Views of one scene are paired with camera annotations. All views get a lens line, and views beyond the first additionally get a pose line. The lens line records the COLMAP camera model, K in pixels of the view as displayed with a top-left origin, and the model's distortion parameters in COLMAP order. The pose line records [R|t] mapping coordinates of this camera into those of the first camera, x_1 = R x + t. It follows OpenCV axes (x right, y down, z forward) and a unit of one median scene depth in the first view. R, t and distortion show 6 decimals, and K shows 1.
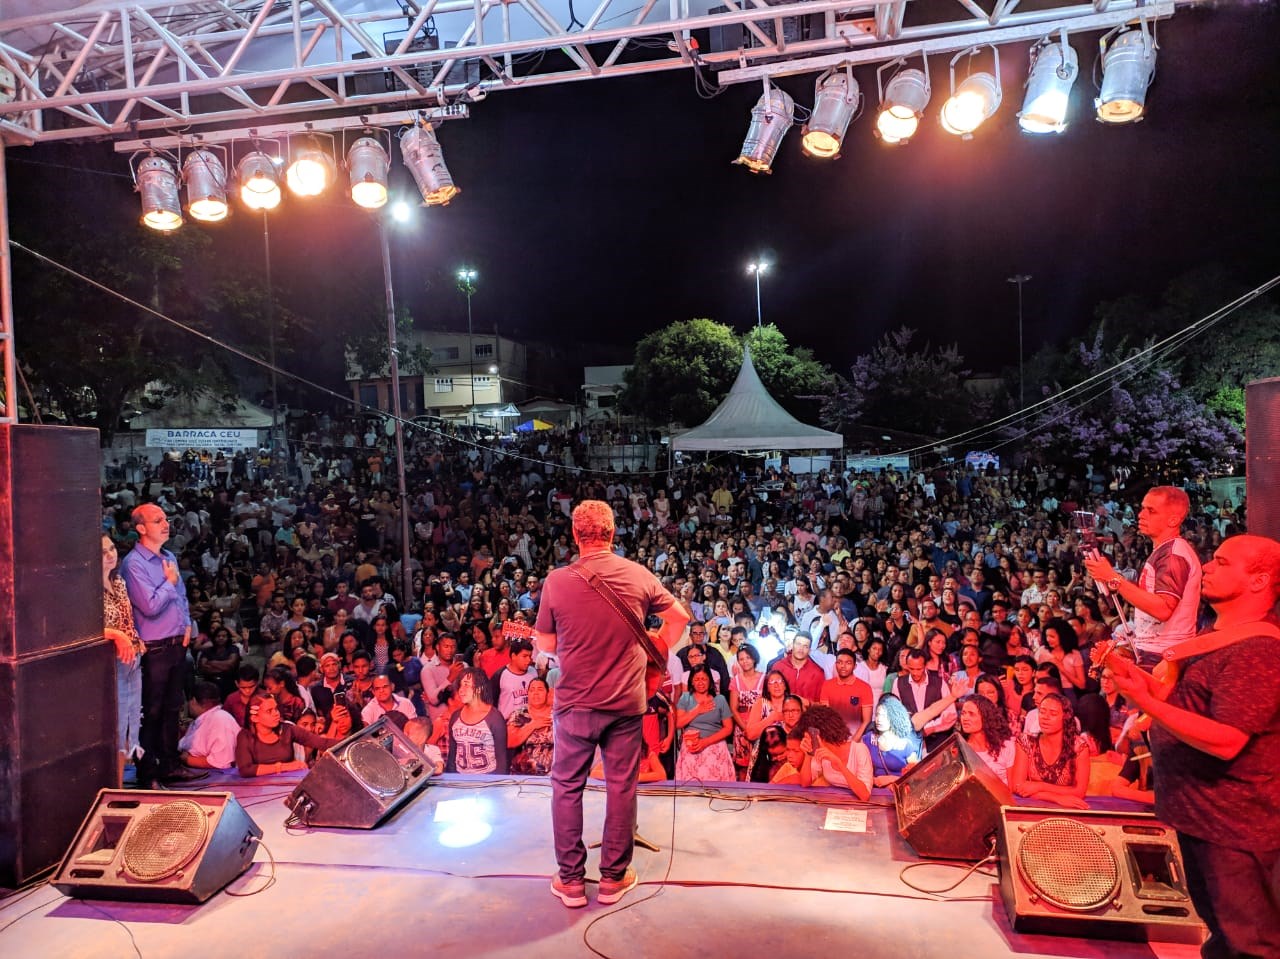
lens RADIAL K [[948.3, 0, 637.3], [0, 948.3, 485.5], [0, 0, 1]] dist [0.066510, -0.053254]
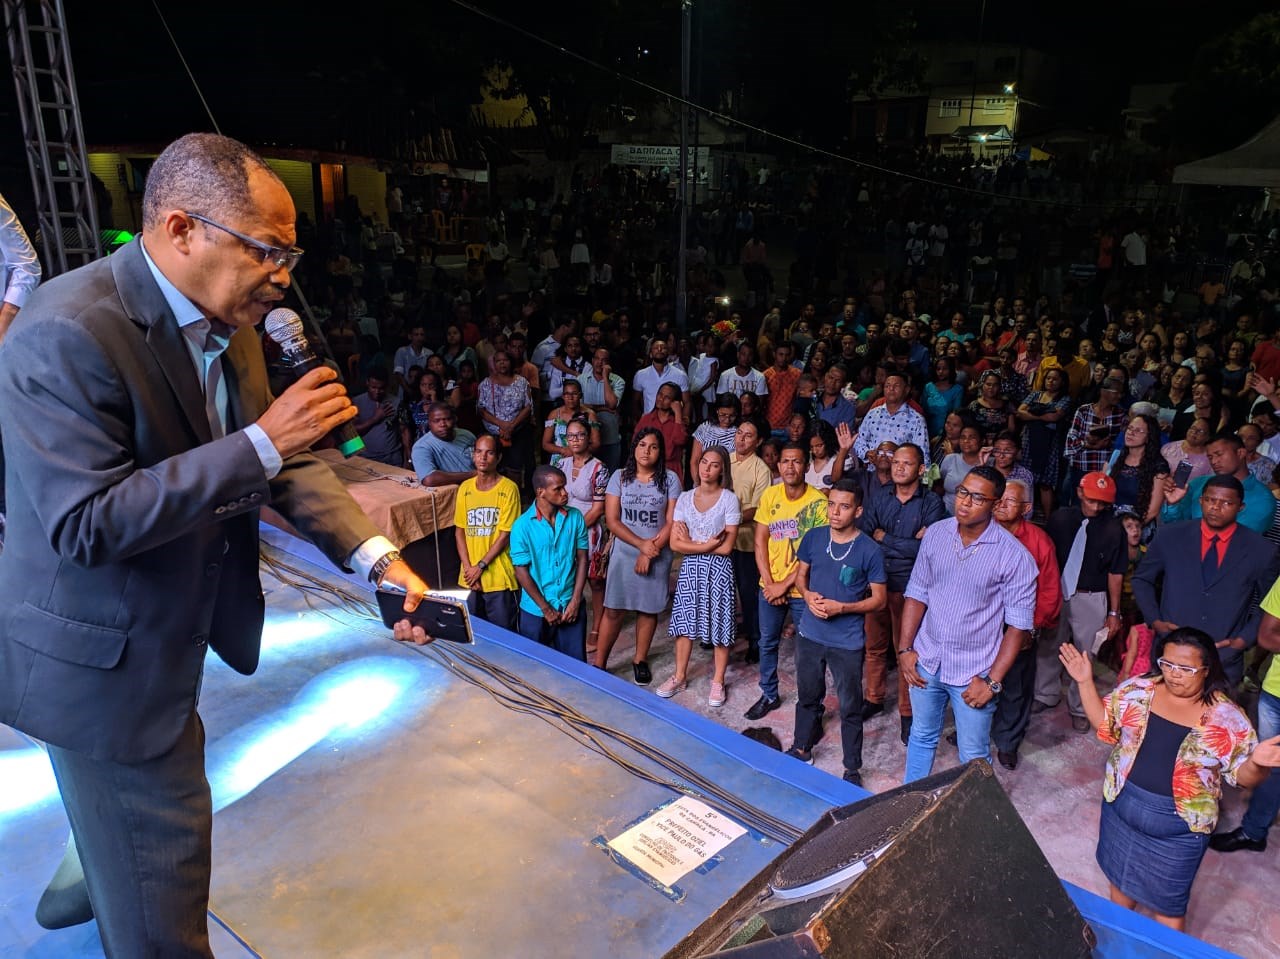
lens RADIAL K [[948.3, 0, 651.0], [0, 948.3, 477.1], [0, 0, 1]] dist [0.066510, -0.053254]
pose [[0.866852, 0.191560, -0.460296, 0.057716], [-0.070917, 0.961229, 0.266477, 0.008142], [0.493496, -0.198353, 0.846828, 0.092672]]
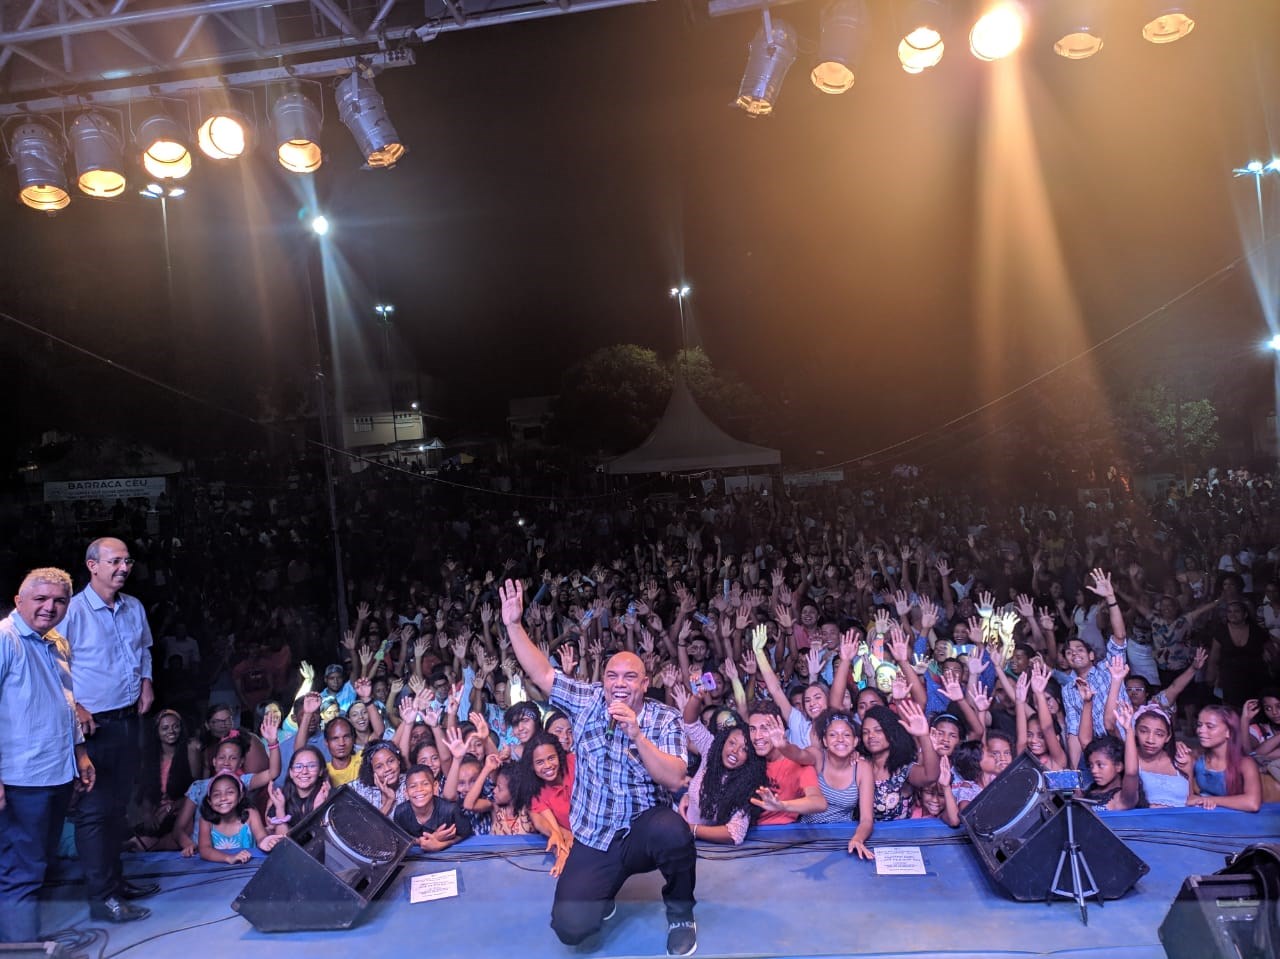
lens RADIAL K [[948.3, 0, 637.2], [0, 948.3, 483.7], [0, 0, 1]] dist [0.066510, -0.053254]
pose [[0.995565, -0.051418, 0.078785, -0.009361], [0.054088, 0.998019, -0.032132, 0.003766], [-0.076977, 0.036250, 0.996374, 0.020635]]
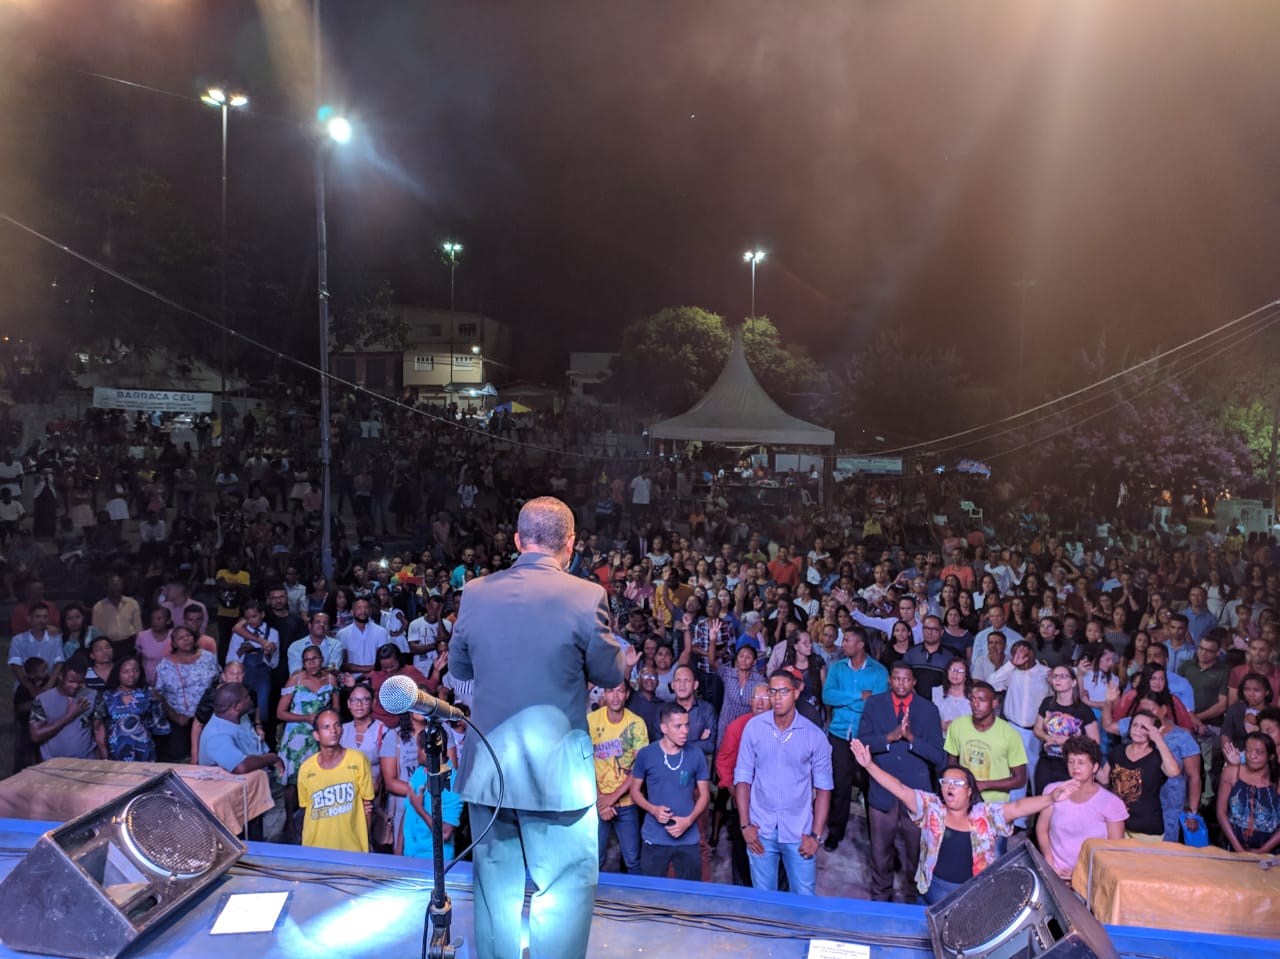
lens RADIAL K [[948.3, 0, 638.3], [0, 948.3, 491.1], [0, 0, 1]] dist [0.066510, -0.053254]
pose [[0.998487, 0.052488, 0.016397, 0.009216], [-0.052677, 0.998547, 0.011352, 0.003746], [-0.015777, -0.012199, 0.999801, 0.051483]]
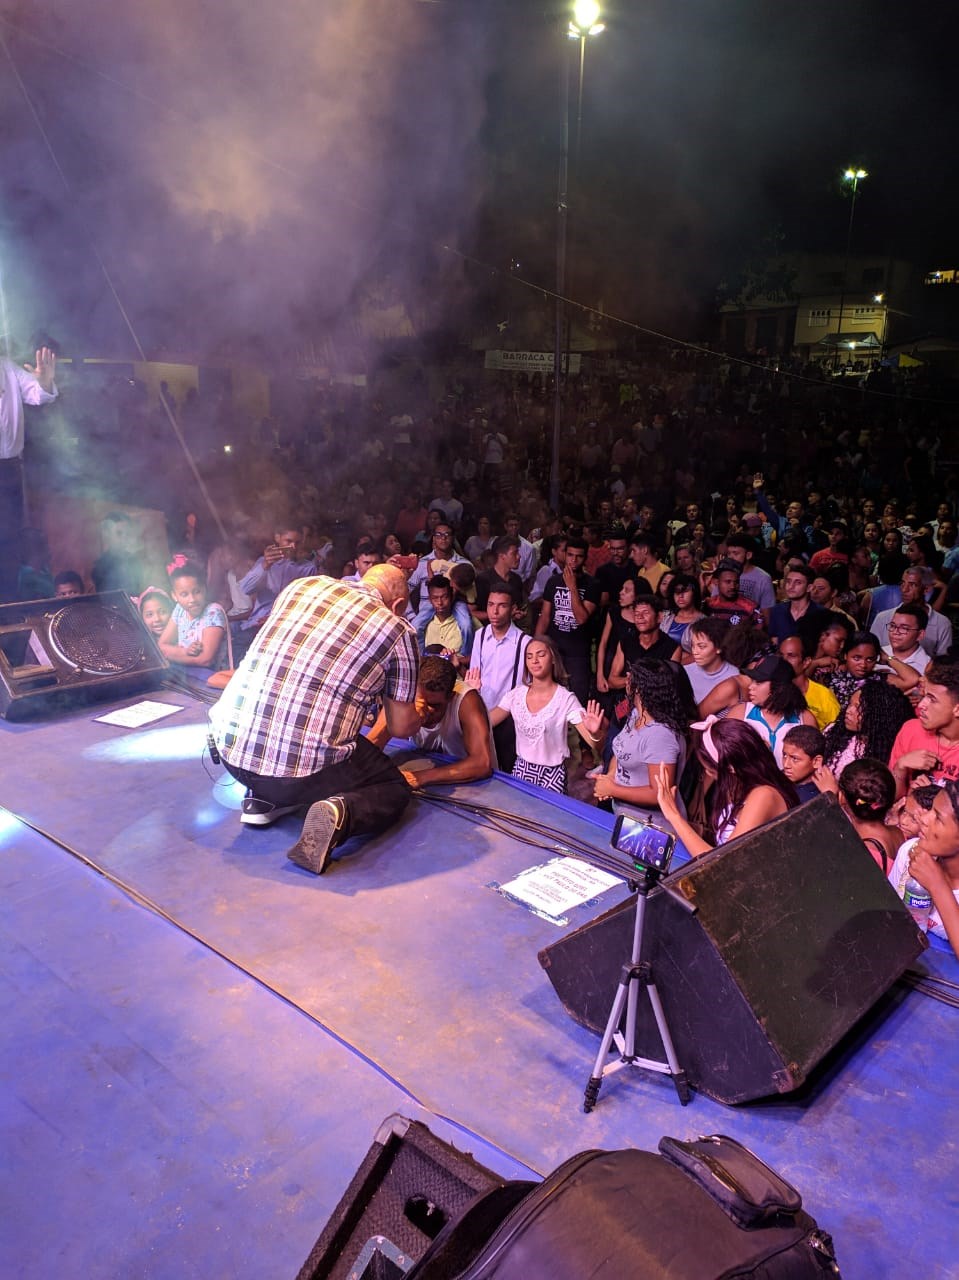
lens RADIAL K [[948.3, 0, 488.0], [0, 948.3, 639.6], [0, 0, 1]] dist [0.066510, -0.053254]
pose [[0.849358, 0.177655, -0.497021, 0.062610], [-0.072394, 0.971965, 0.223705, 0.014641], [0.522829, -0.154025, 0.838407, 0.081569]]
